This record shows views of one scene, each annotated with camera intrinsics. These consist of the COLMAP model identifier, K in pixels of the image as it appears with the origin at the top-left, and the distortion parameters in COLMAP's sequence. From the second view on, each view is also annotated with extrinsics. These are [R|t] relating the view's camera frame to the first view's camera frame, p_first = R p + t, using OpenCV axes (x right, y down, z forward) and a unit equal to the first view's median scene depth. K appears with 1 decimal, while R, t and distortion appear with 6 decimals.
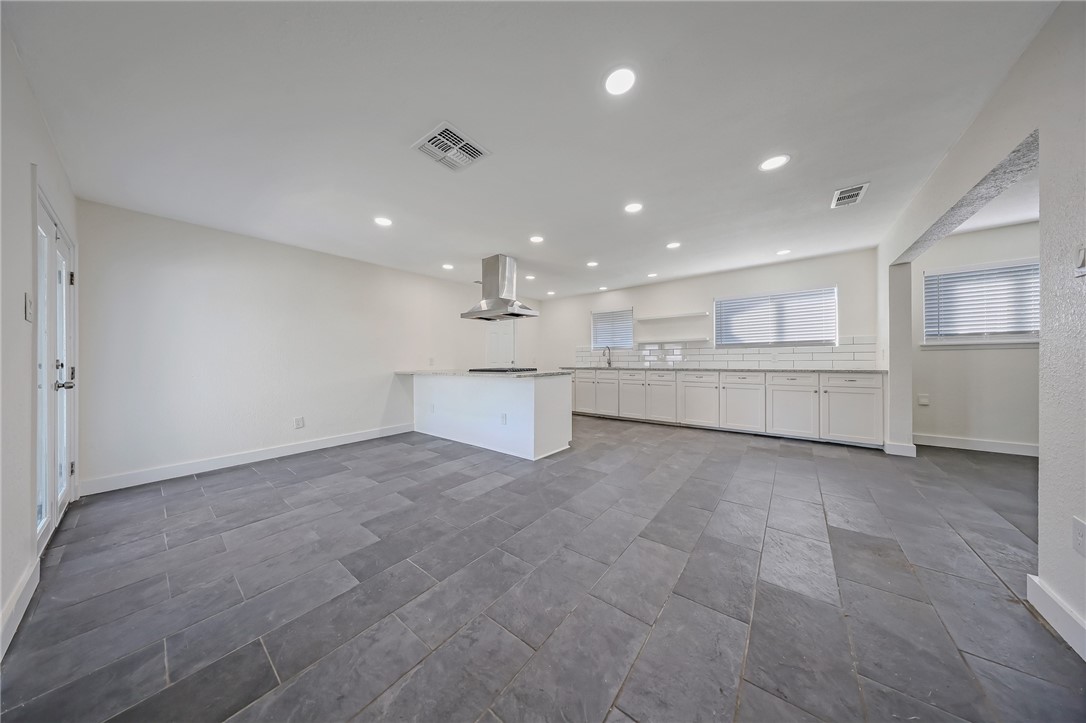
lens RADIAL K [[315.9, 0, 543.0], [0, 315.9, 361.5], [0, 0, 1]] dist [0.000089, -0.000015]
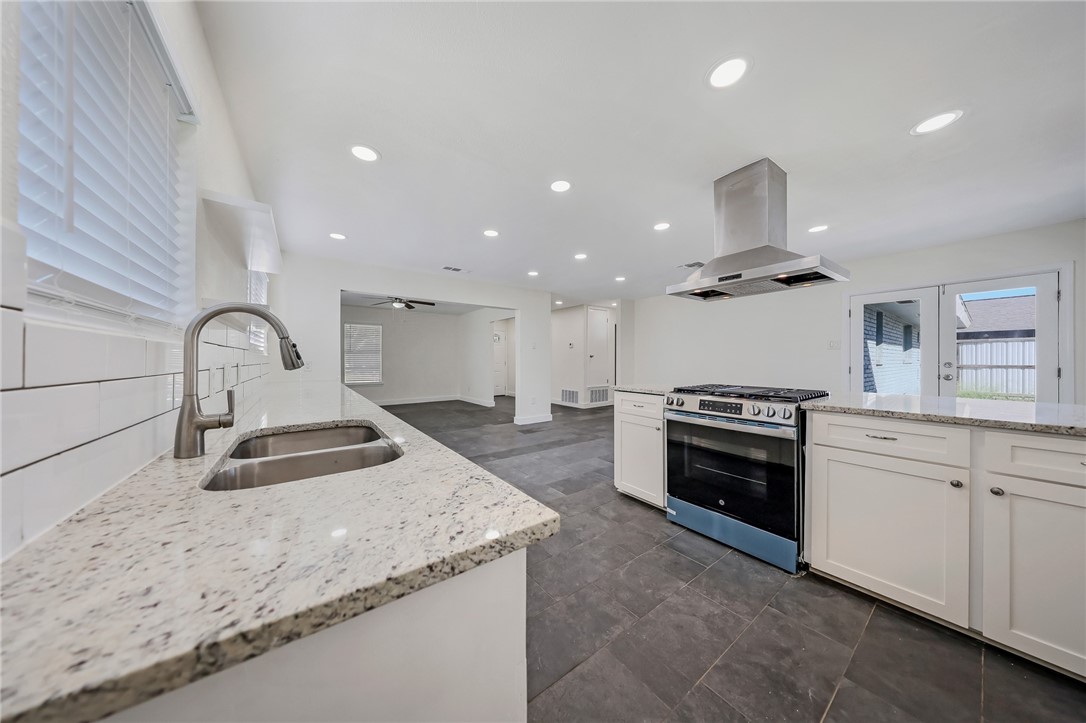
lens RADIAL K [[328.6, 0, 543.0], [0, 328.6, 361.5], [0, 0, 1]] dist [0.000447, -0.000012]
pose [[-0.965394, 0.003117, 0.260776, 0.061296], [0.004840, 0.999970, 0.005965, -0.041388], [-0.260750, 0.007021, -0.965381, 2.146577]]
